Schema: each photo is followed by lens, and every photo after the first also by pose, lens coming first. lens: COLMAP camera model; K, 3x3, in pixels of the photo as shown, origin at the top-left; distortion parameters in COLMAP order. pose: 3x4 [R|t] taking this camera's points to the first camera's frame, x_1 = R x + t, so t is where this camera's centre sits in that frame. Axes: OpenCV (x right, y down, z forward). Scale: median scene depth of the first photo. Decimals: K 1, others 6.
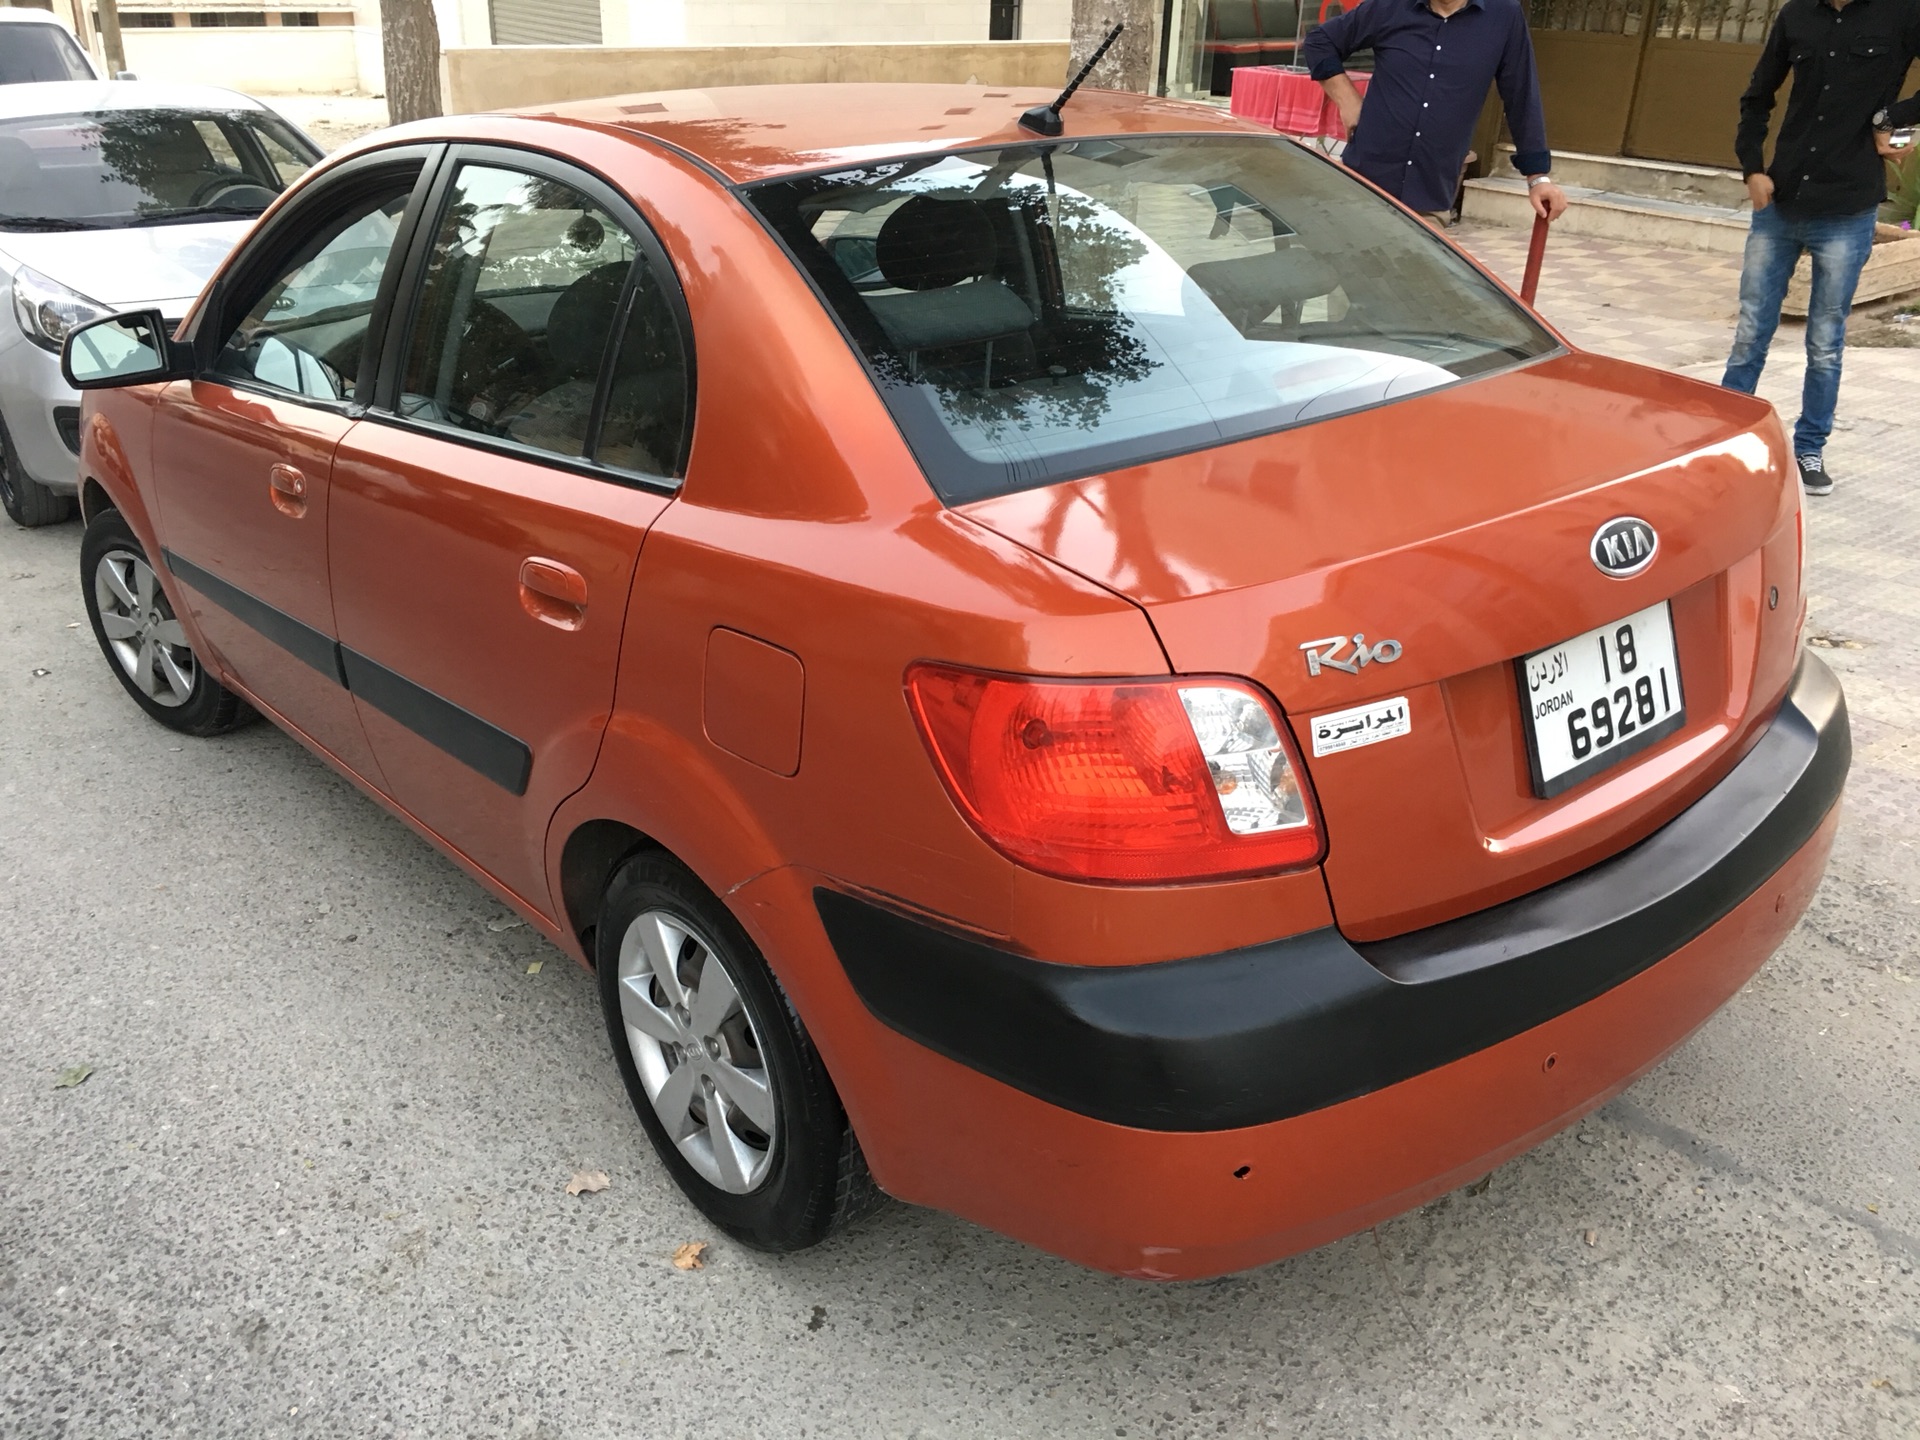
lens RADIAL K [[1638.3, 0, 963.5], [0, 1638.3, 720.2], [0, 0, 1]] dist [0.074920, -0.101761]
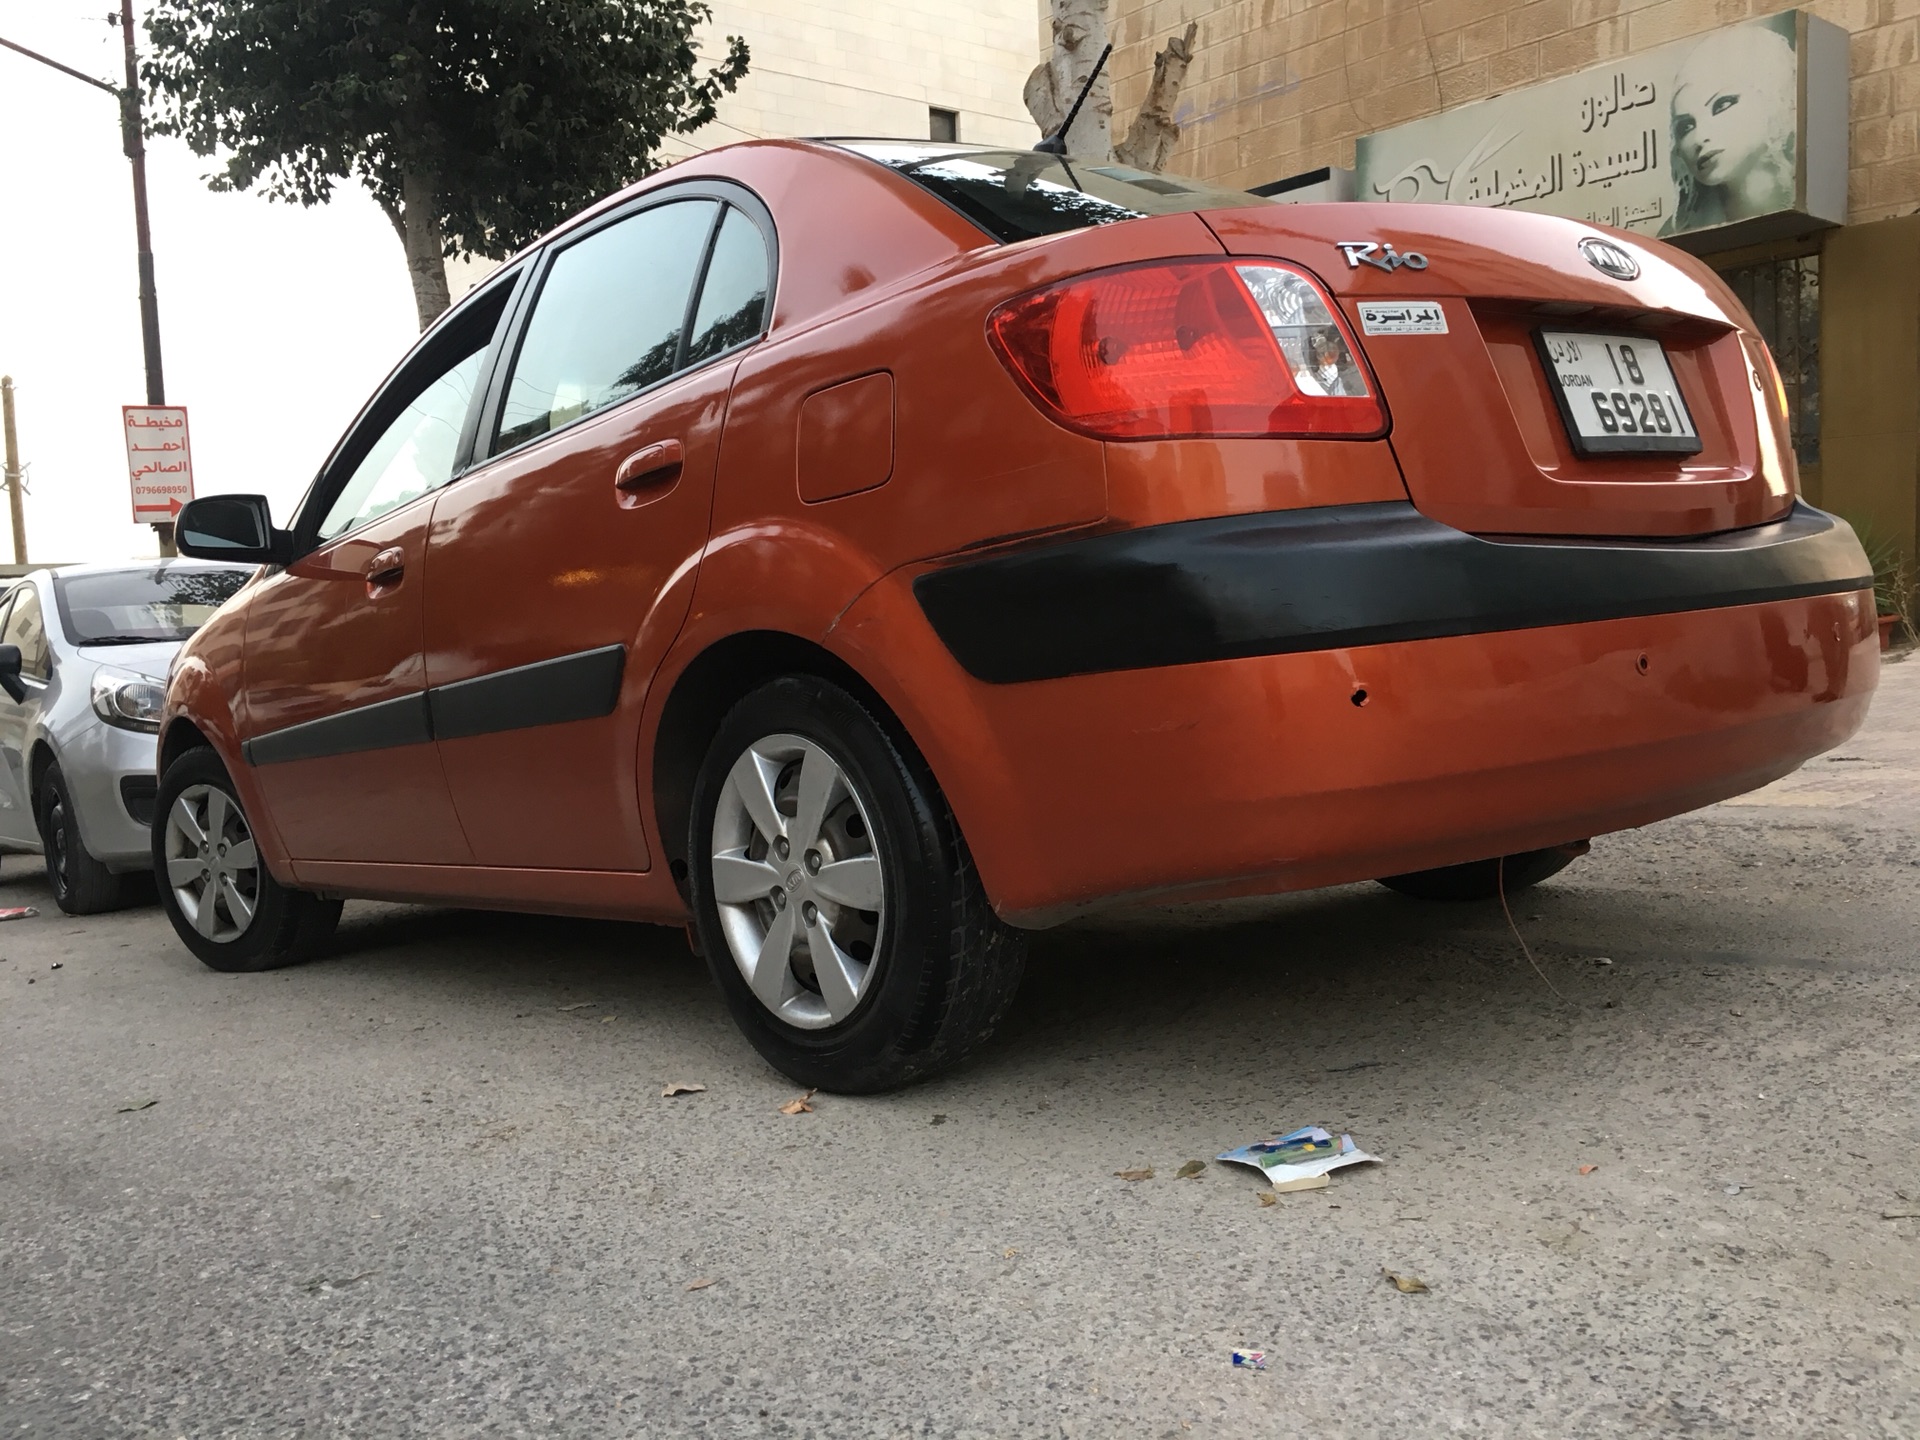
lens RADIAL K [[1638.3, 0, 962.5], [0, 1638.3, 721.4], [0, 0, 1]] dist [0.074920, -0.101761]
pose [[0.996884, -0.078153, 0.010739, -0.073667], [0.076893, 0.932212, -0.353650, 0.531198], [0.017628, 0.353373, 0.935316, 0.043614]]
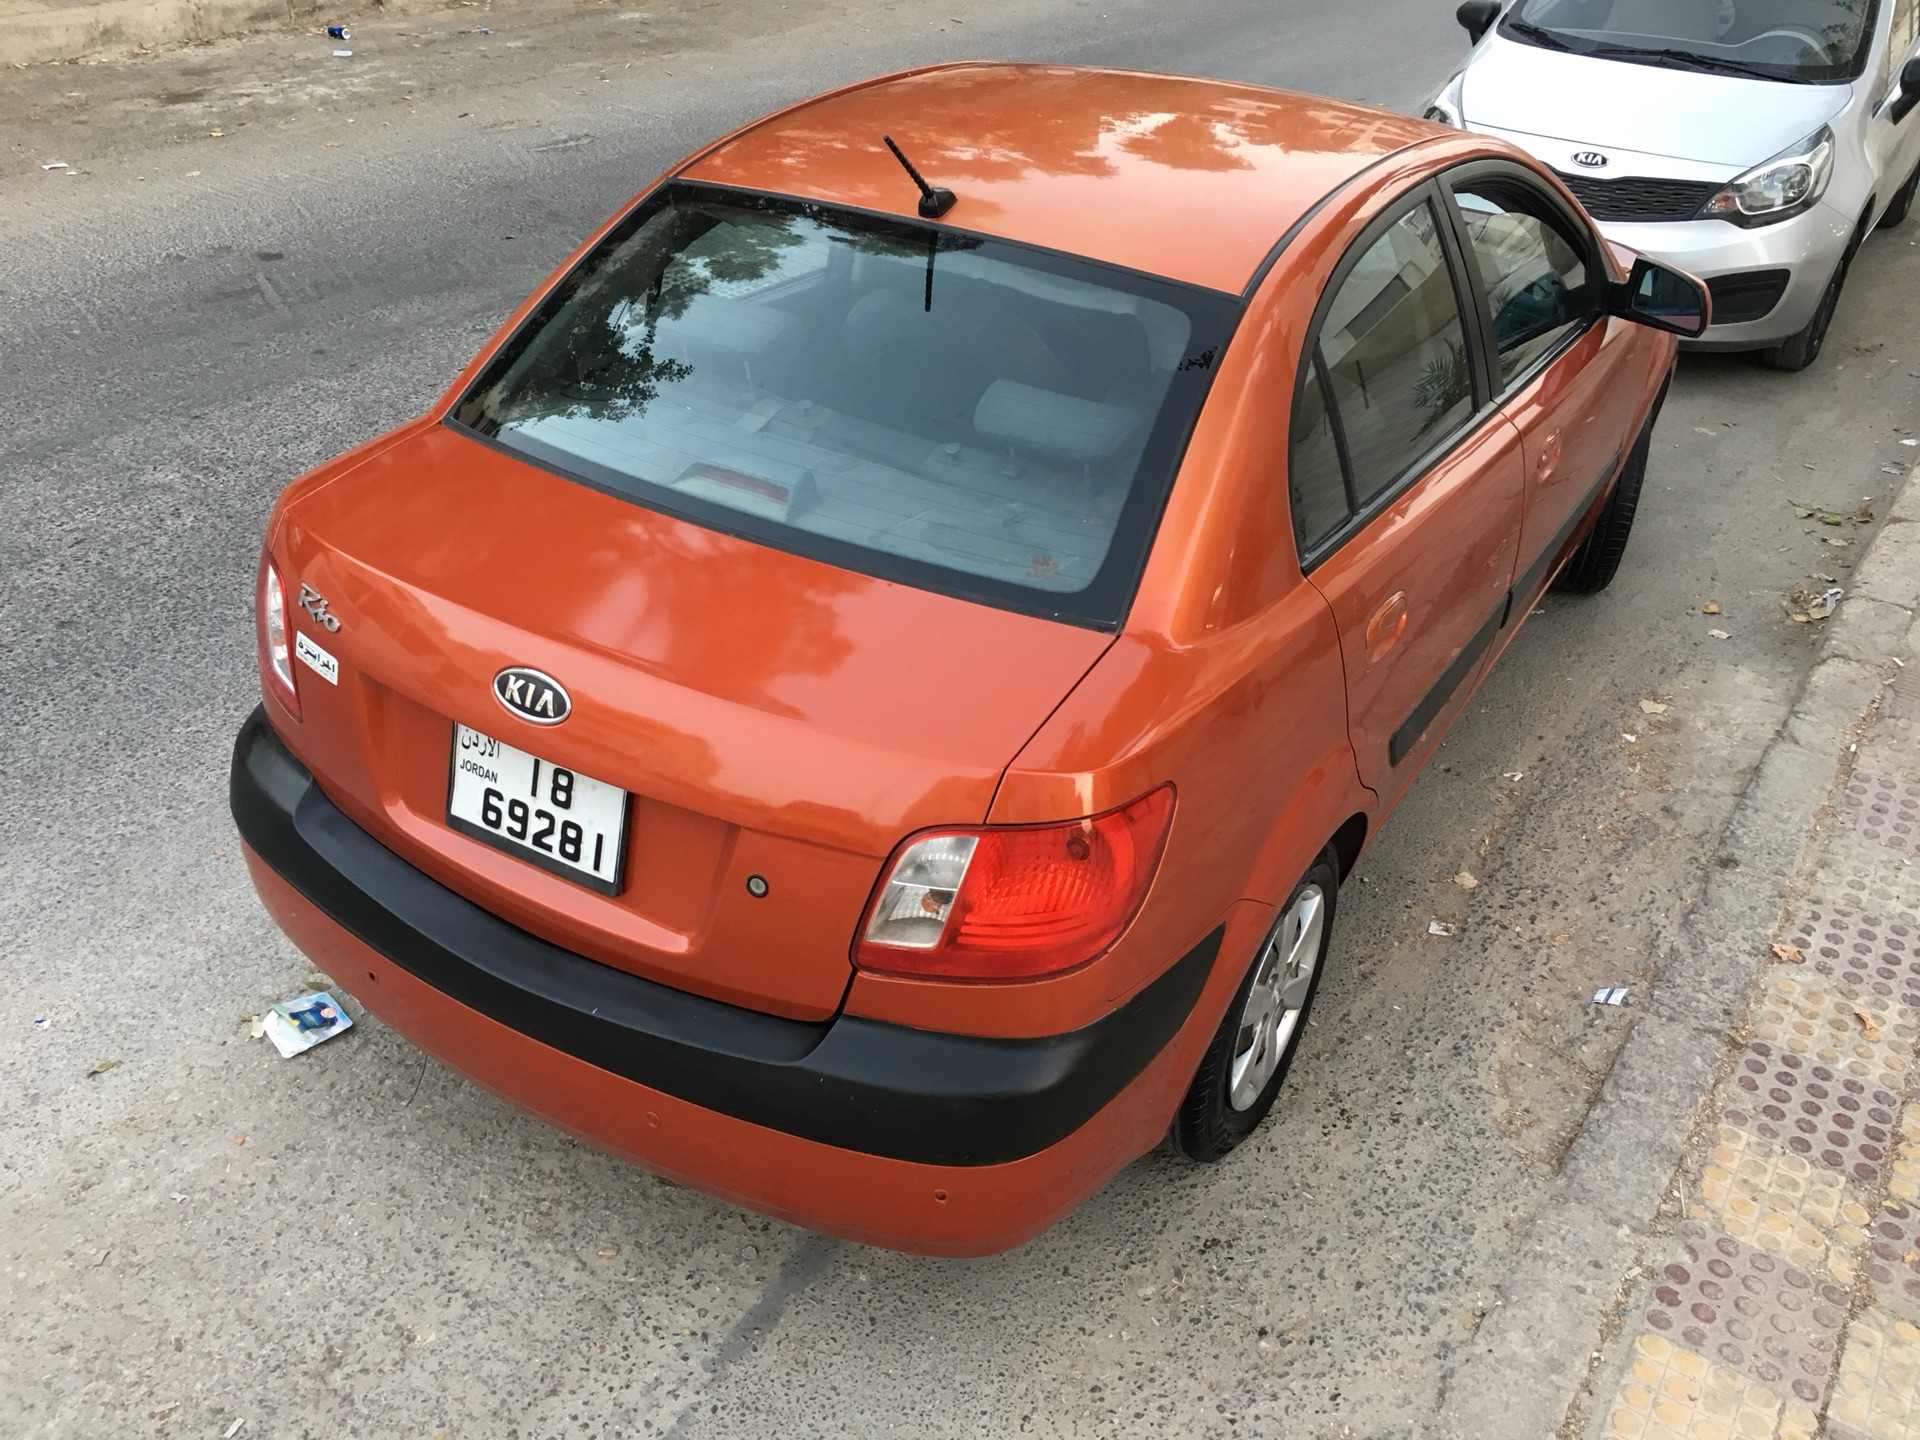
lens RADIAL K [[1638.3, 0, 962.4], [0, 1638.3, 714.9], [0, 0, 1]] dist [0.074920, -0.101761]
pose [[0.315960, 0.532721, -0.785097, 1.344641], [-0.401860, 0.824737, 0.397891, -0.643769], [0.859464, 0.189782, 0.474663, 0.685351]]
